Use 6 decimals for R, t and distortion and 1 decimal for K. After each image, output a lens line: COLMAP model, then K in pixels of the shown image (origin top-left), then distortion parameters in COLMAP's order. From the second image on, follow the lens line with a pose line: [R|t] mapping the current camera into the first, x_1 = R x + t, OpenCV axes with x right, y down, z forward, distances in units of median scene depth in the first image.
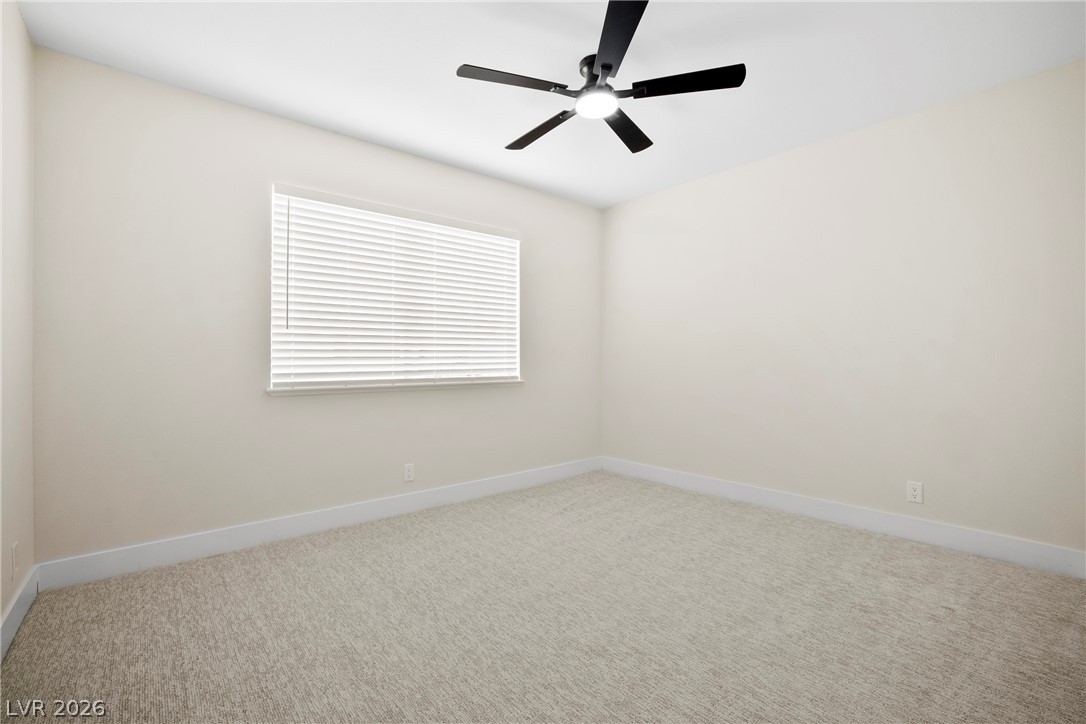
lens RADIAL K [[468.5, 0, 538.5], [0, 468.5, 360.9], [0, 0, 1]] dist [-0.013988, 0.002738]
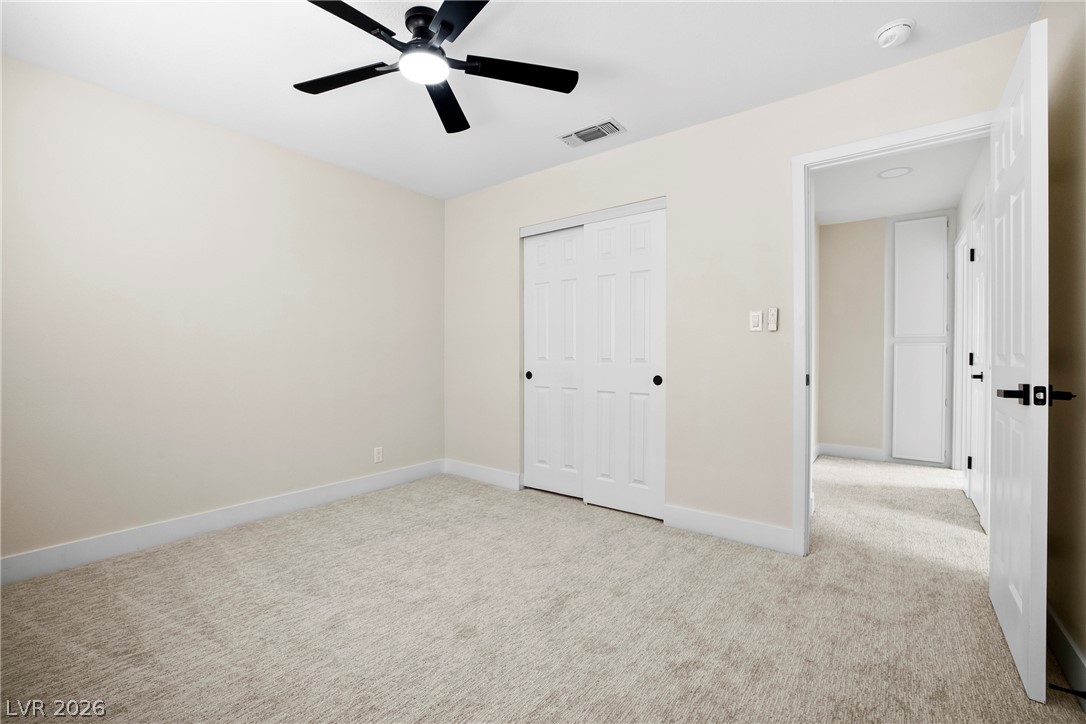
lens RADIAL K [[468.5, 0, 540.3], [0, 468.5, 367.3], [0, 0, 1]] dist [-0.013988, 0.002738]
pose [[-0.186778, -0.023425, 0.982123, -0.600299], [0.001615, 0.999707, 0.024152, -0.011113], [-0.982401, 0.006097, -0.186686, 0.727951]]
